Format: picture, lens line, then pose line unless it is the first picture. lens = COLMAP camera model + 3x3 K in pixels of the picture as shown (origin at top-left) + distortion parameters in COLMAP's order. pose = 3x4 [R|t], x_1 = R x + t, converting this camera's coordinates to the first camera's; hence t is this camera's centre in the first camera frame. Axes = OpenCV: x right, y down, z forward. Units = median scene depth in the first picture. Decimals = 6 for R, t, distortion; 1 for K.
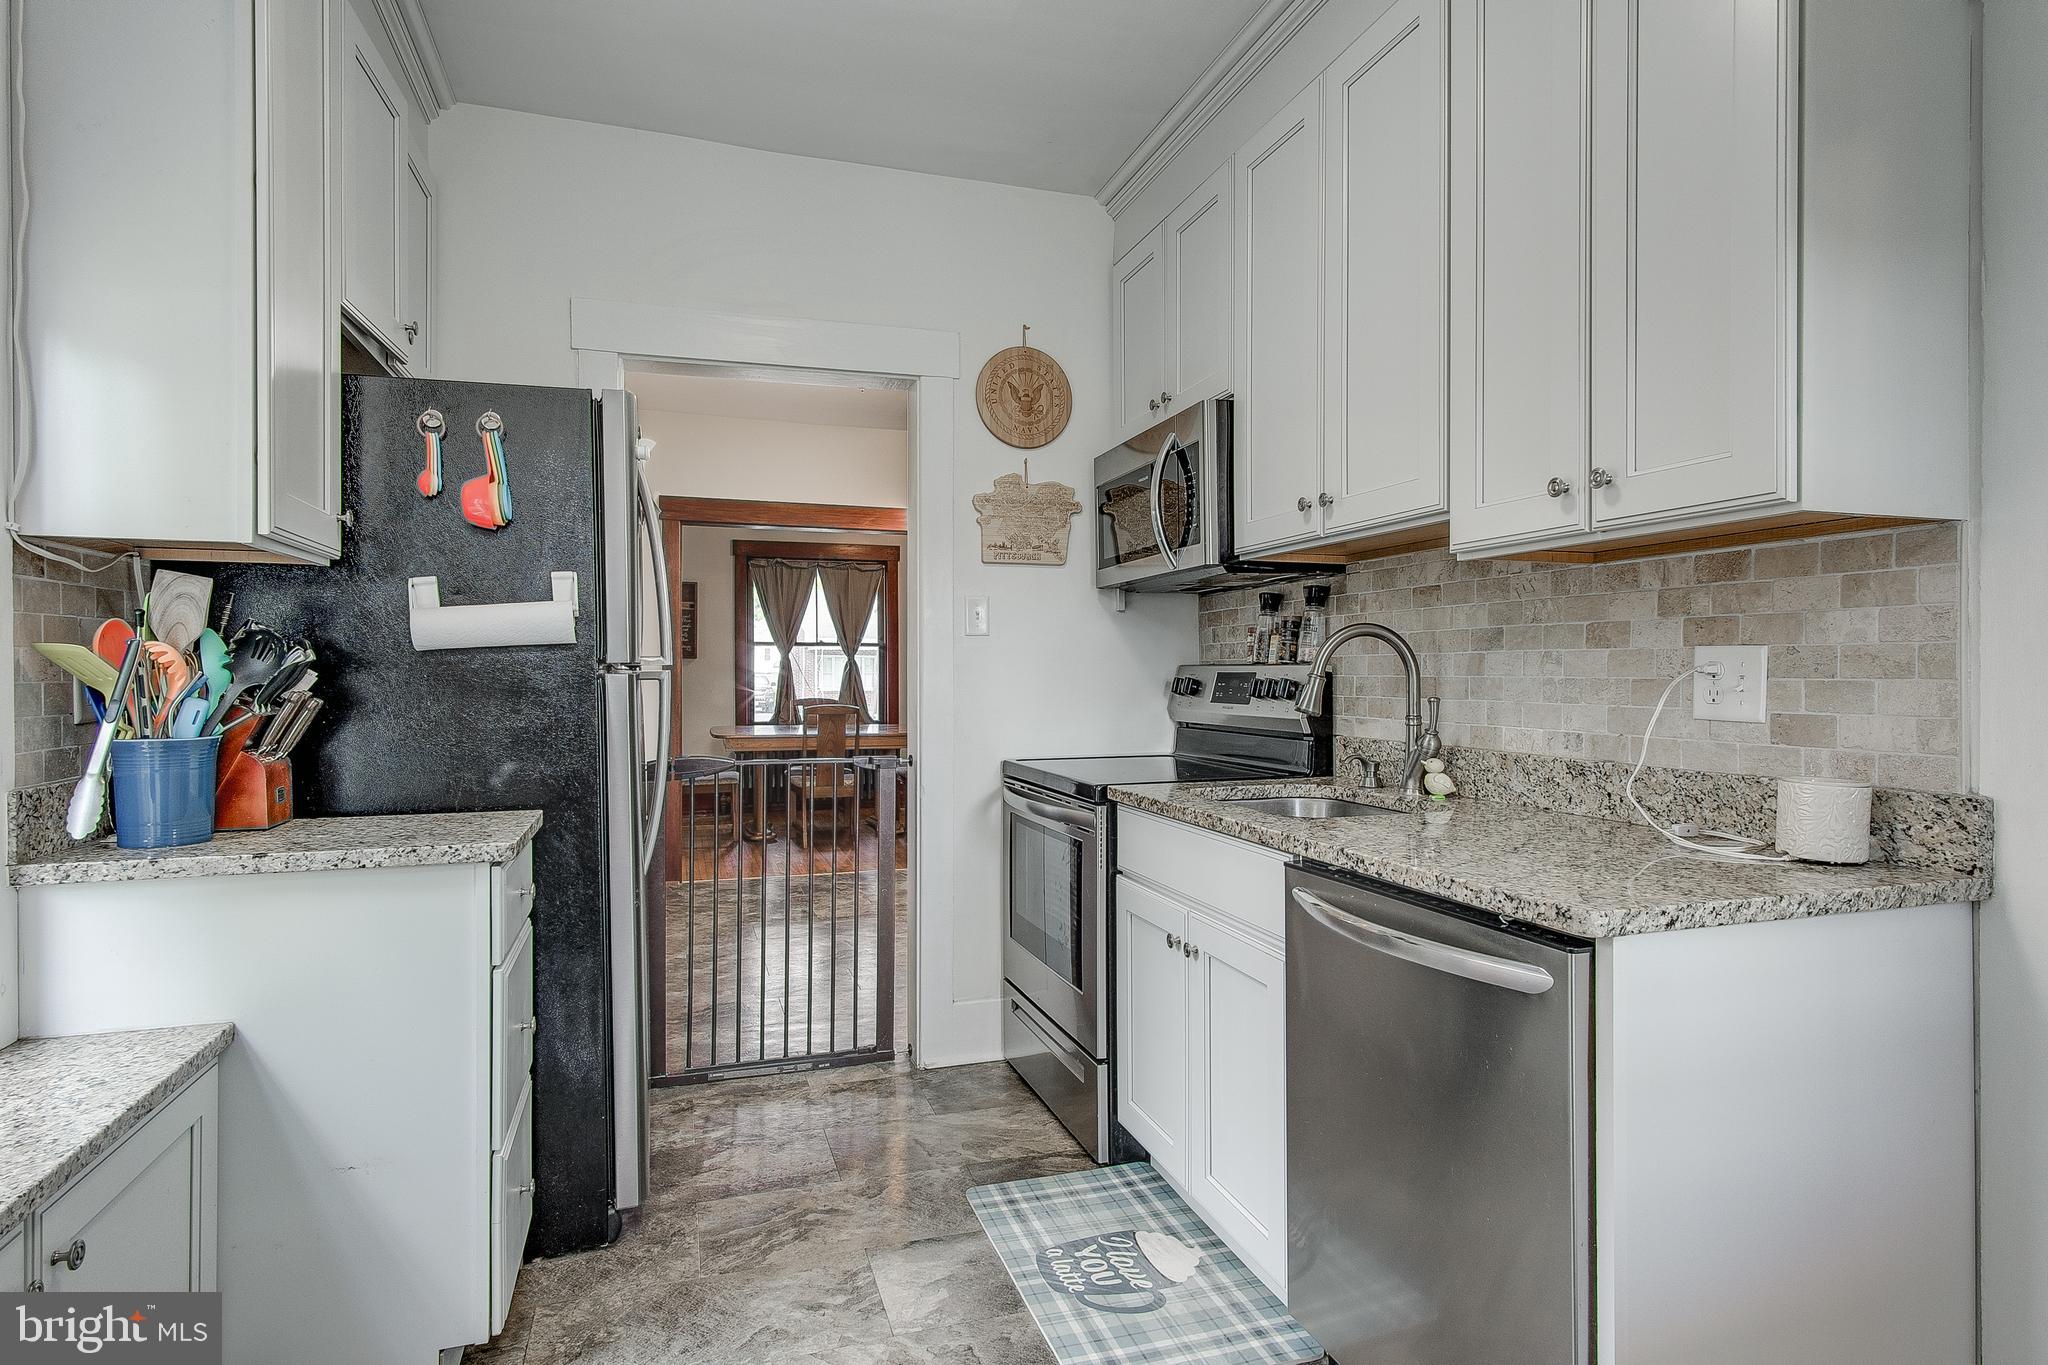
lens RADIAL K [[1097.1, 0, 1034.8], [0, 1097.1, 673.2], [0, 0, 1]] dist [0.008347, -0.001429]
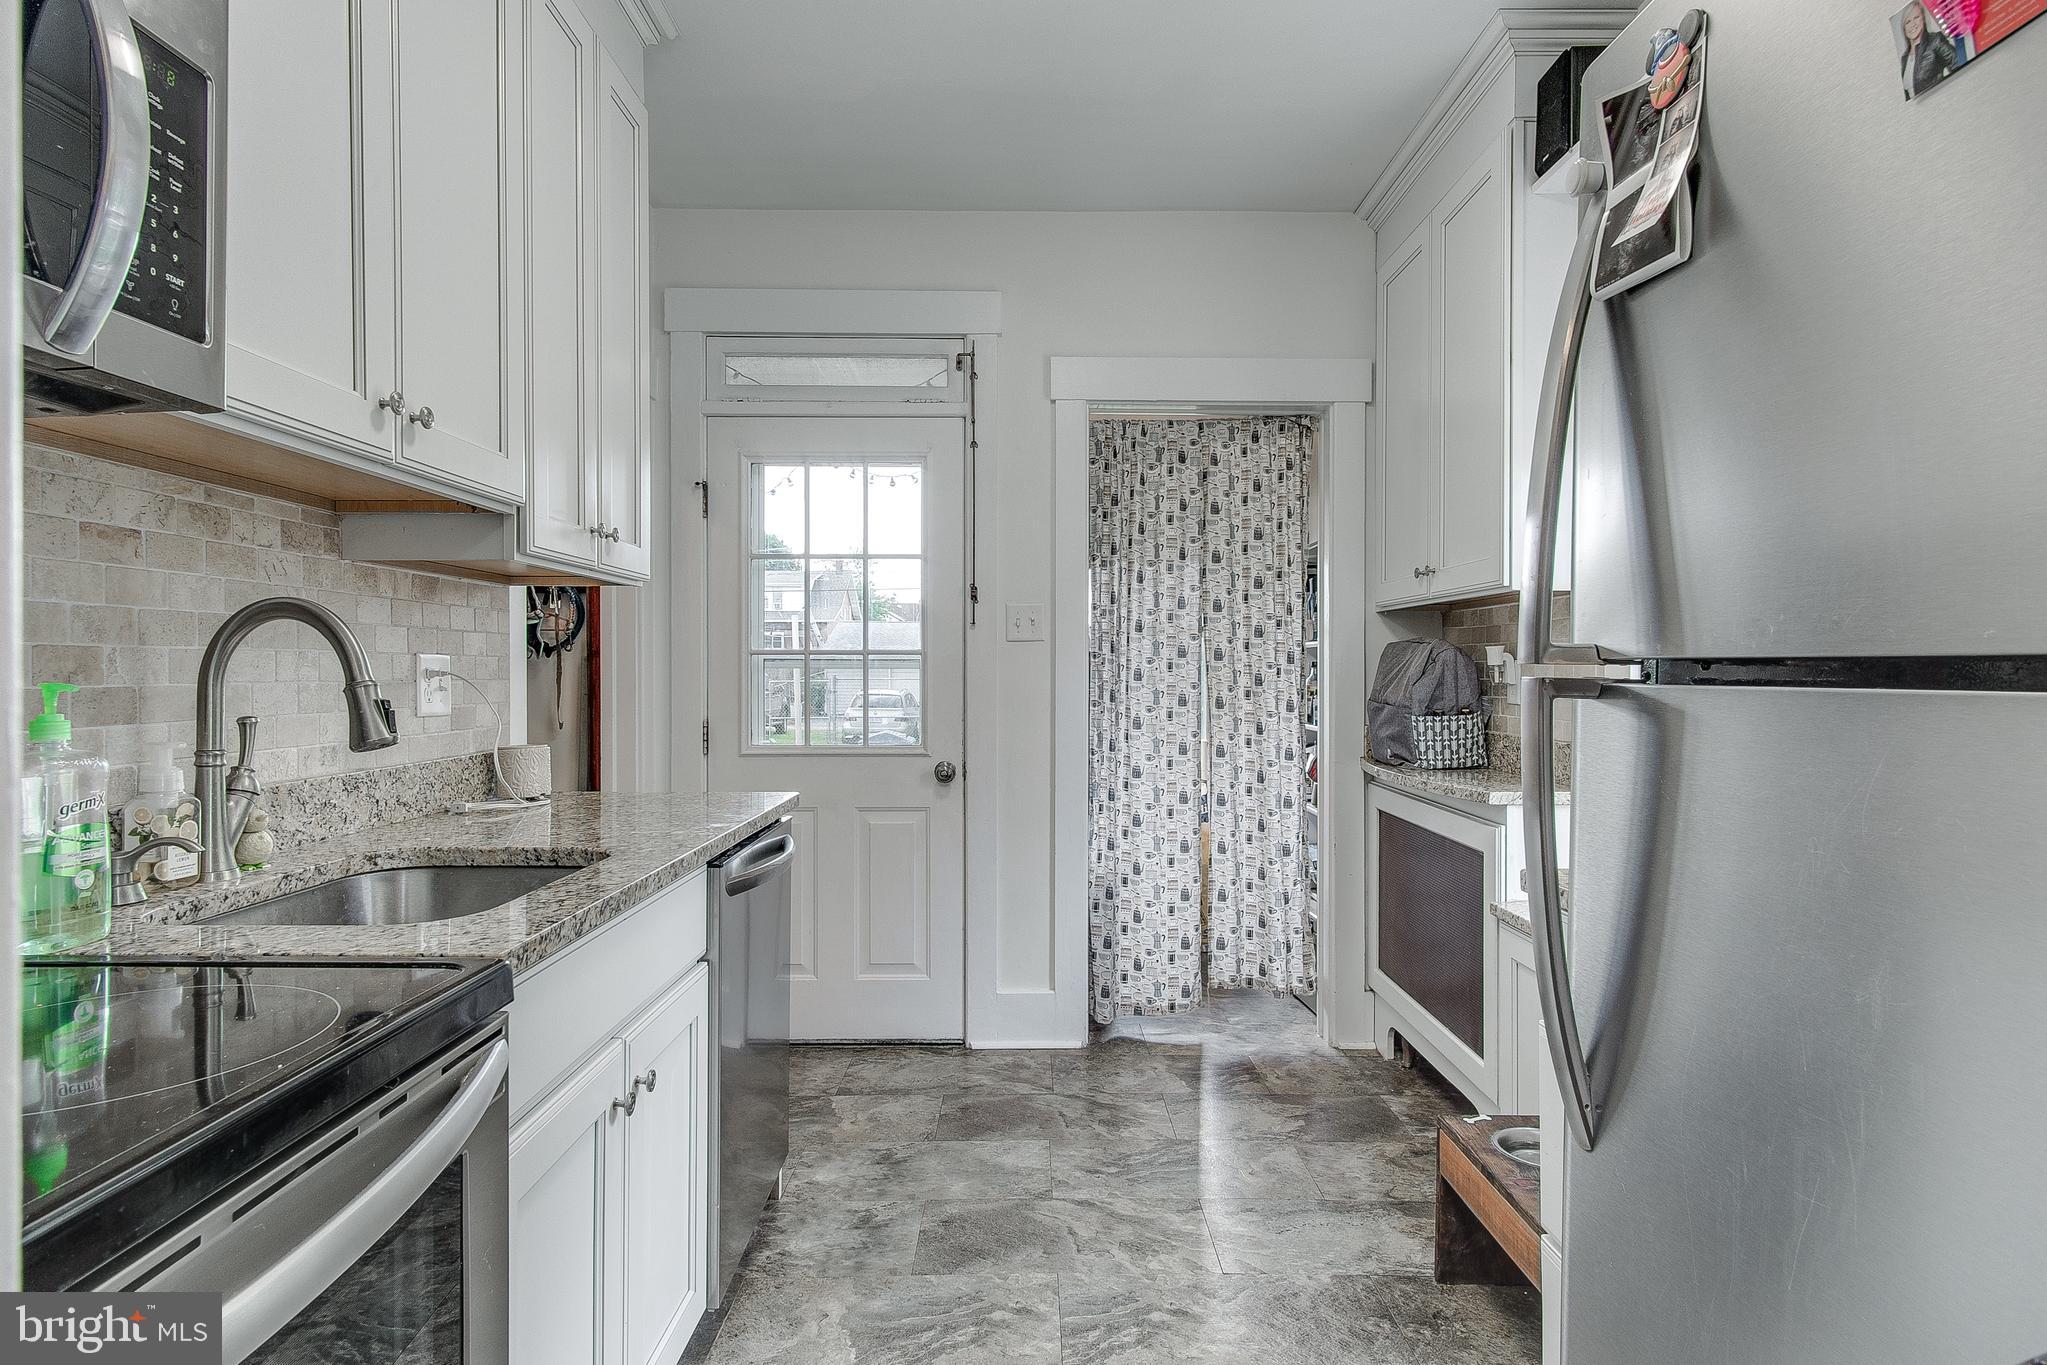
lens RADIAL K [[1096.6, 0, 1026.1], [0, 1096.6, 676.8], [0, 0, 1]] dist [0.008347, -0.001429]
pose [[-0.951336, -0.000320, 0.308154, -0.302284], [0.001845, 0.999976, 0.006734, -0.005653], [-0.308149, 0.006975, -0.951313, 1.610095]]
